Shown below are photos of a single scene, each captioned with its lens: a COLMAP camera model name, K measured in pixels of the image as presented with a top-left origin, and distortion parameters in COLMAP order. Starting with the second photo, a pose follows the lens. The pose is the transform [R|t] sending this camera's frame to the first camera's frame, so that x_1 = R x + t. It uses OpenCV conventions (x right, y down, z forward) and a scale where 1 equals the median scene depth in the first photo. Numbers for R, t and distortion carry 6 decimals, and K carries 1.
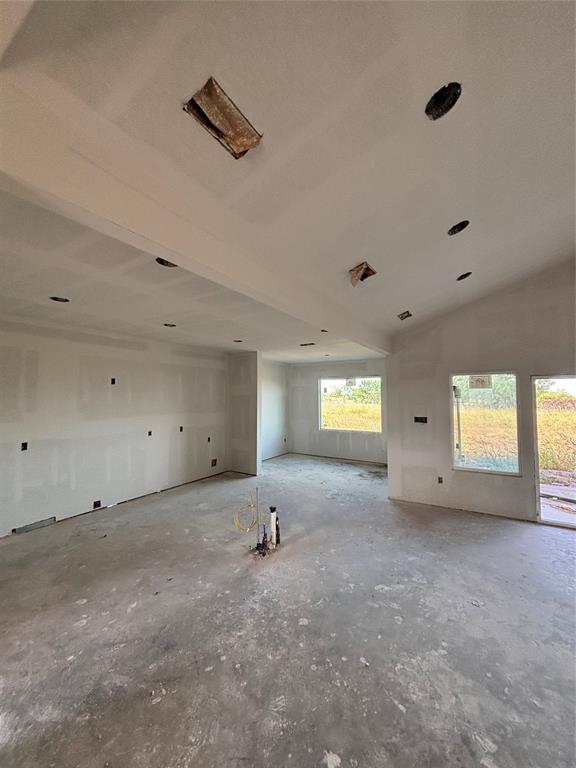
lens RADIAL K [[310.1, 0, 287.2], [0, 310.1, 383.4], [0, 0, 1]] dist [0.000513, 0.001060]
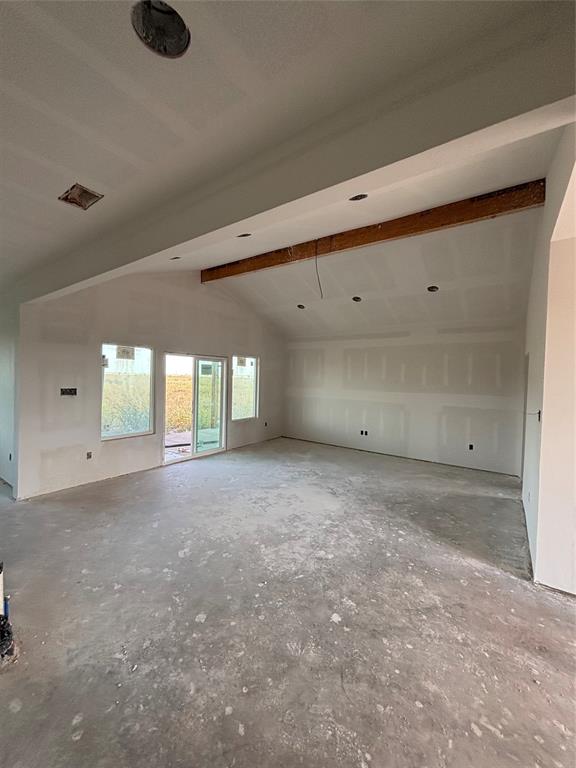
lens RADIAL K [[310.1, 0, 288.6], [0, 310.1, 384.8], [0, 0, 1]] dist [0.000513, 0.001060]
pose [[0.066479, -0.023173, 0.997519, -0.642574], [-0.068426, 0.997271, 0.027727, 0.059241], [-0.995439, -0.070099, 0.064712, 0.607540]]
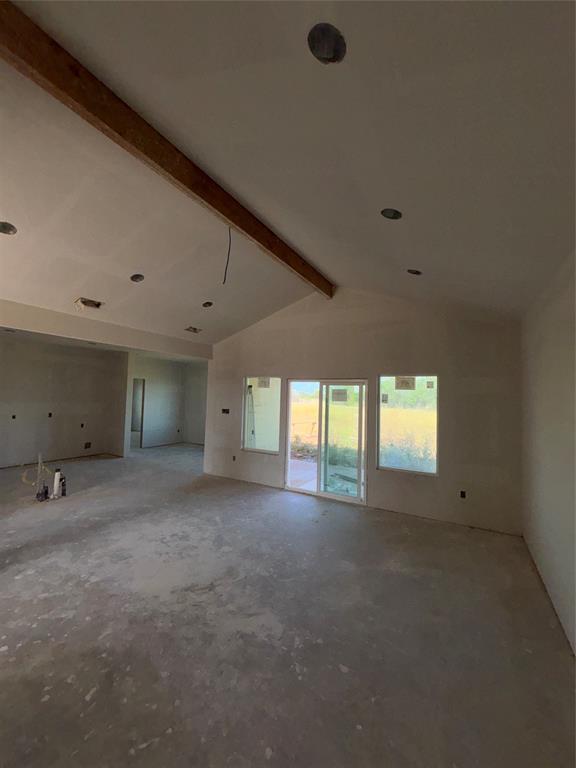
lens RADIAL K [[310.1, 0, 285.7], [0, 310.1, 364.5], [0, 0, 1]] dist [0.000513, 0.001060]
pose [[0.999177, 0.031310, 0.025798, 1.106137], [-0.029688, 0.997694, -0.061035, -0.007673], [-0.027650, 0.060219, 0.997802, -0.519869]]
